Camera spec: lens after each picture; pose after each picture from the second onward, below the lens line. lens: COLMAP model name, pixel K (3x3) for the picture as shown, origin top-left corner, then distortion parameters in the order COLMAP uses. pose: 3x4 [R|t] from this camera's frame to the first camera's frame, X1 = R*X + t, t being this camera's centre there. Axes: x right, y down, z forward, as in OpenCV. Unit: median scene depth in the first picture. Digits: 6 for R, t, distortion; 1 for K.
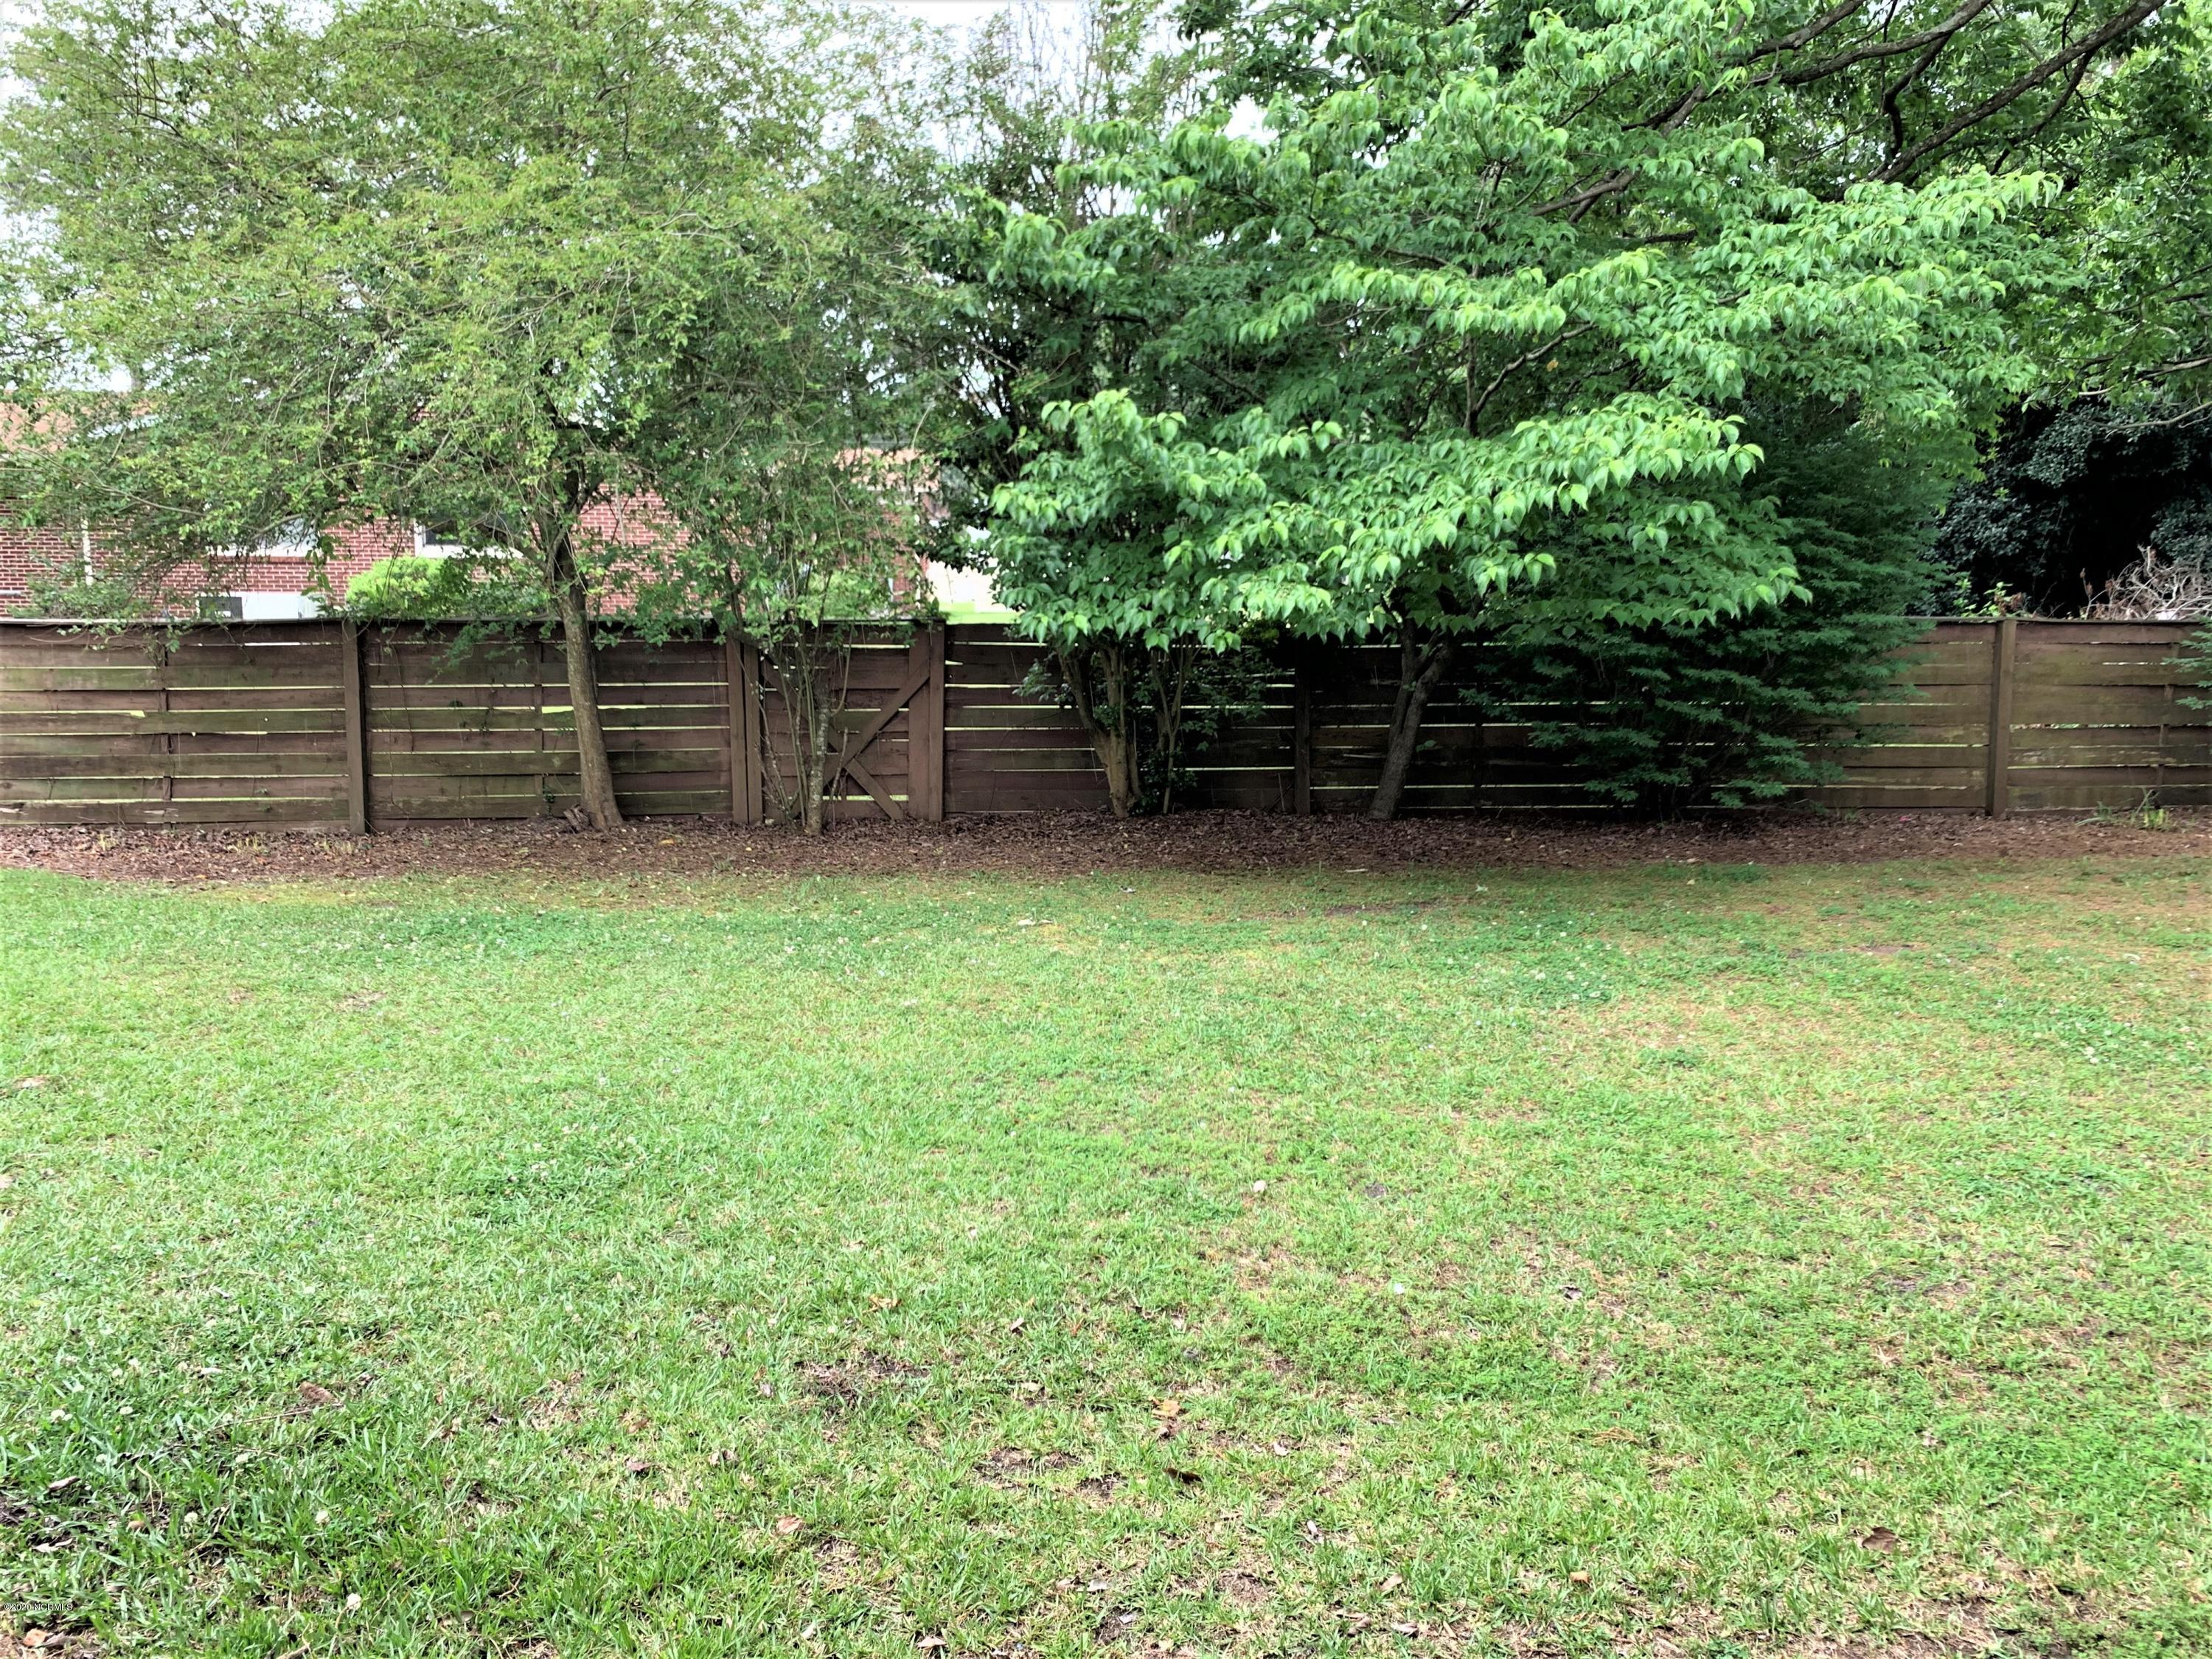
lens RADIAL K [[1701.9, 0, 1099.3], [0, 1701.9, 820.9], [0, 0, 1]] dist [0.066289, -0.069222]
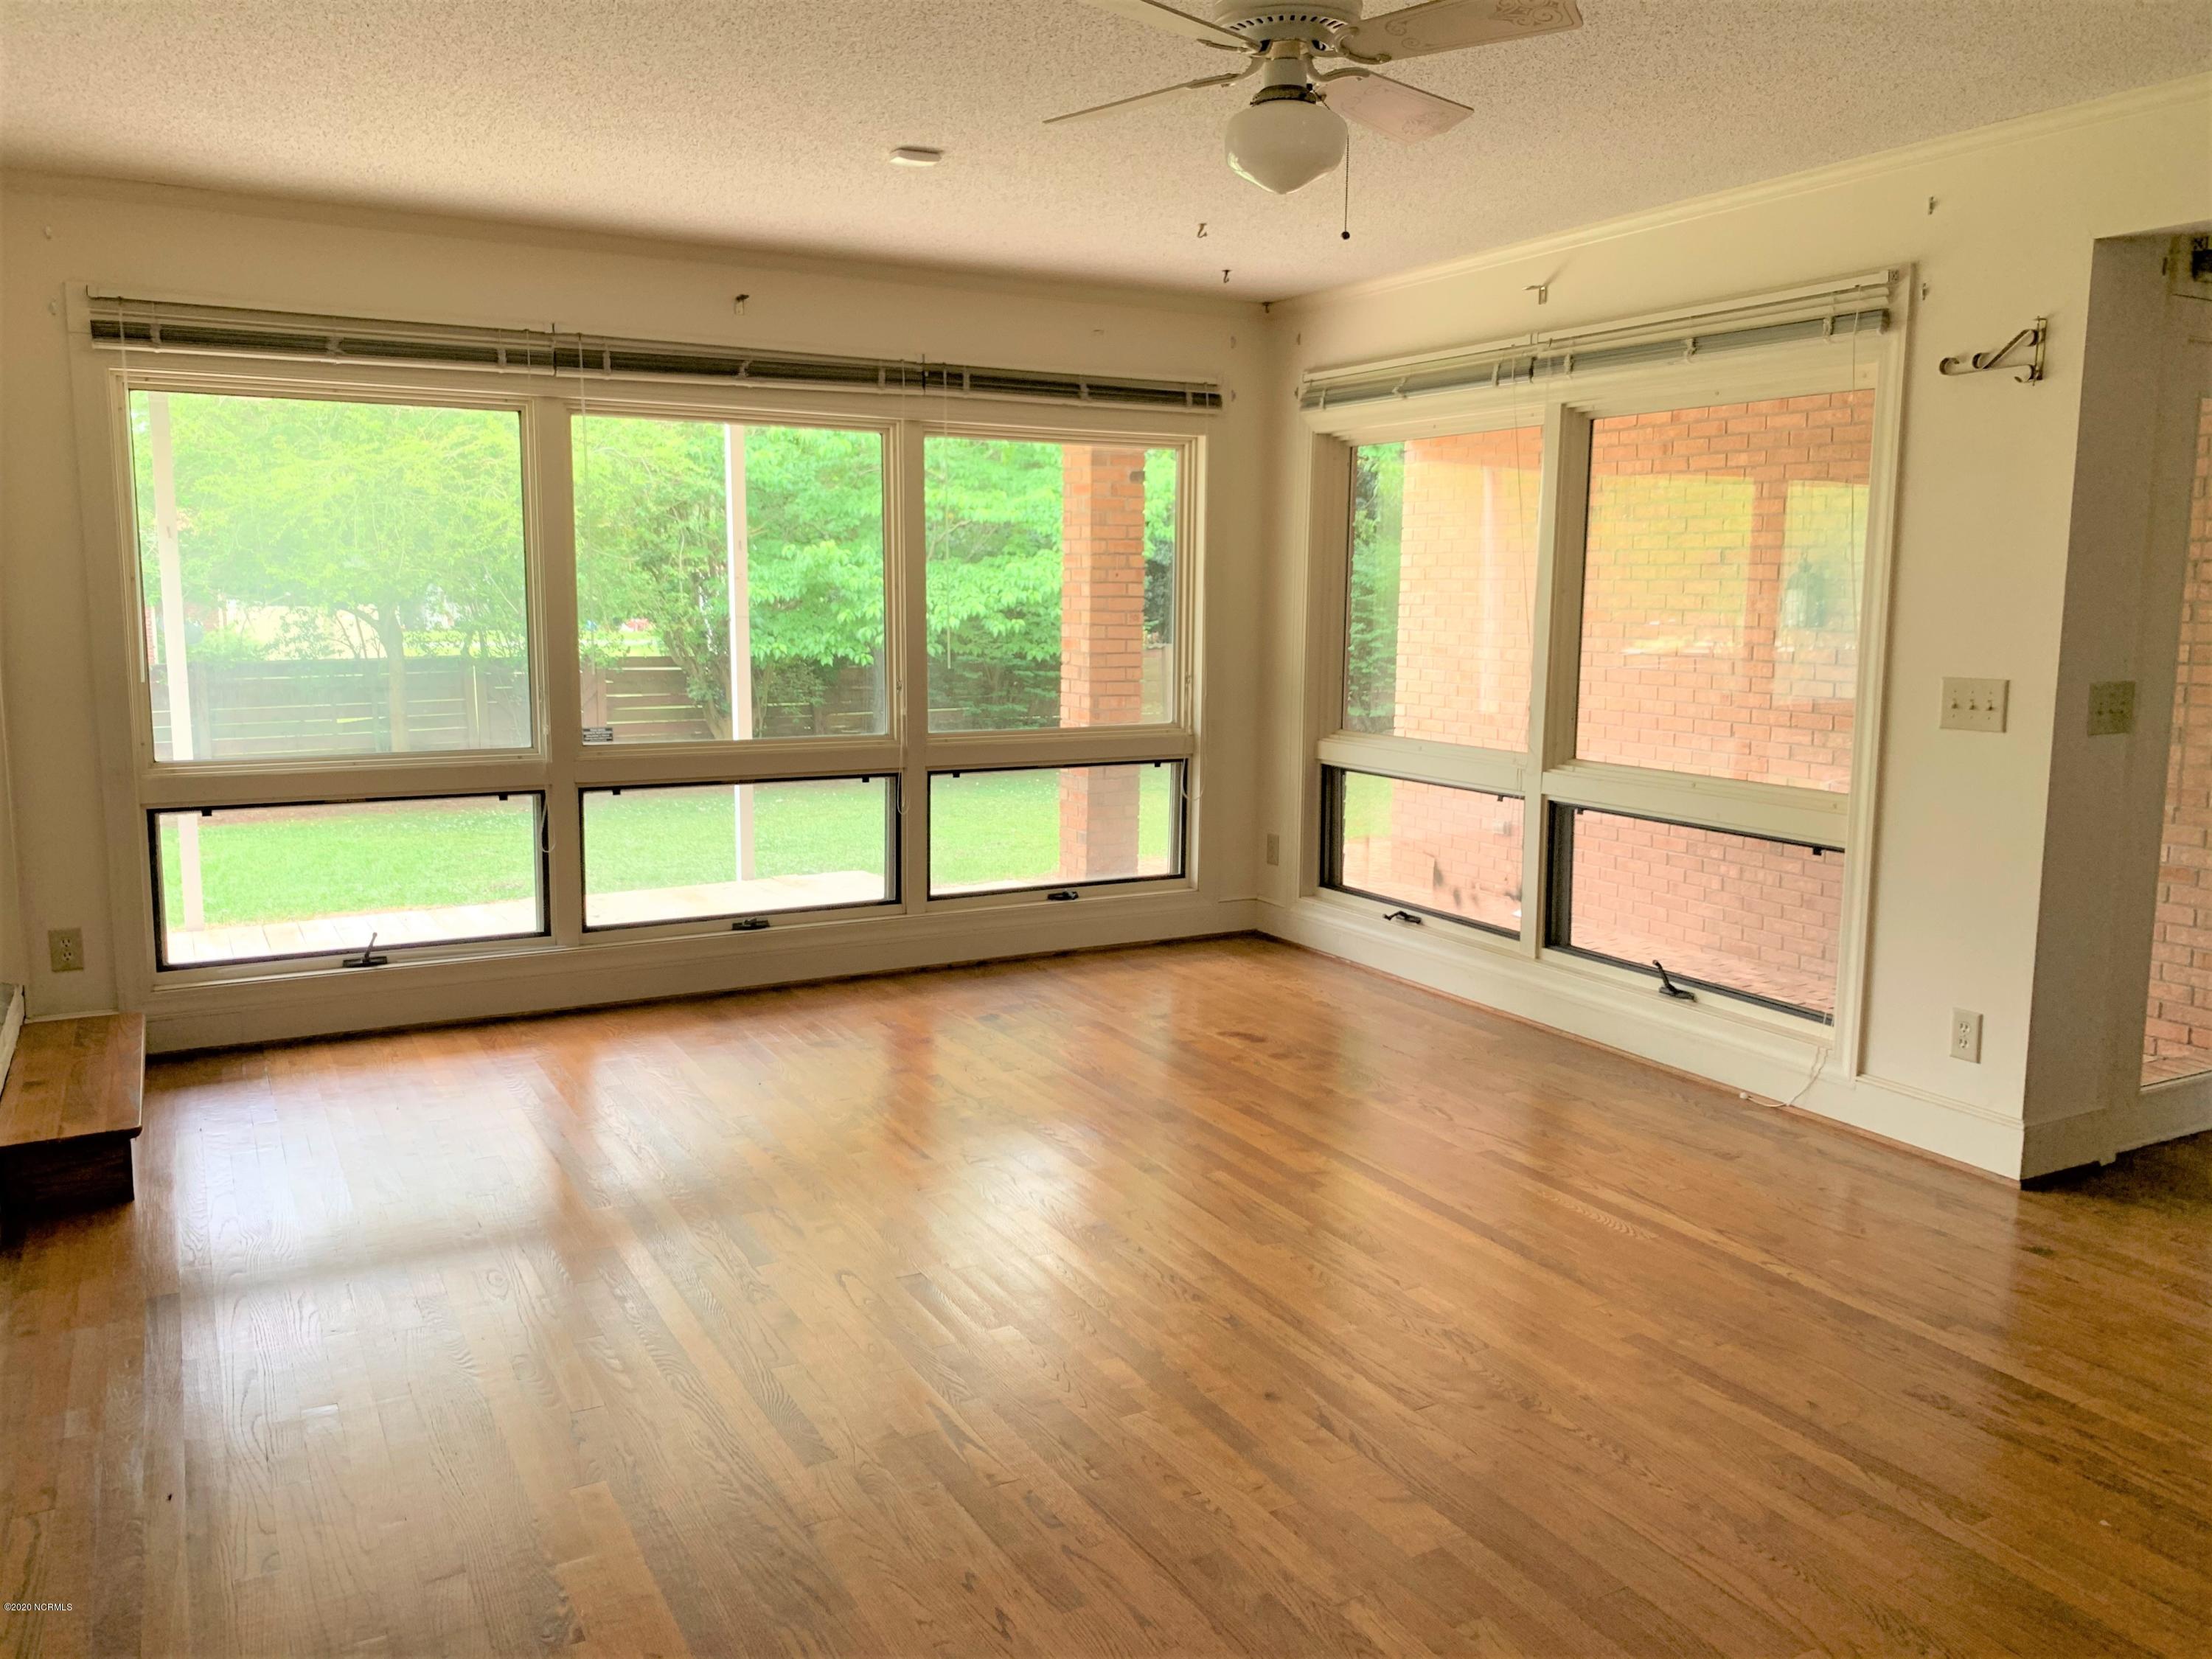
lens RADIAL K [[1701.9, 0, 1097.2], [0, 1701.9, 799.3], [0, 0, 1]] dist [0.066289, -0.069222]
pose [[0.884561, -0.053883, 0.463302, -0.622098], [0.073318, 0.997019, -0.024027, 0.130884], [-0.460626, 0.055221, 0.885875, -0.924748]]
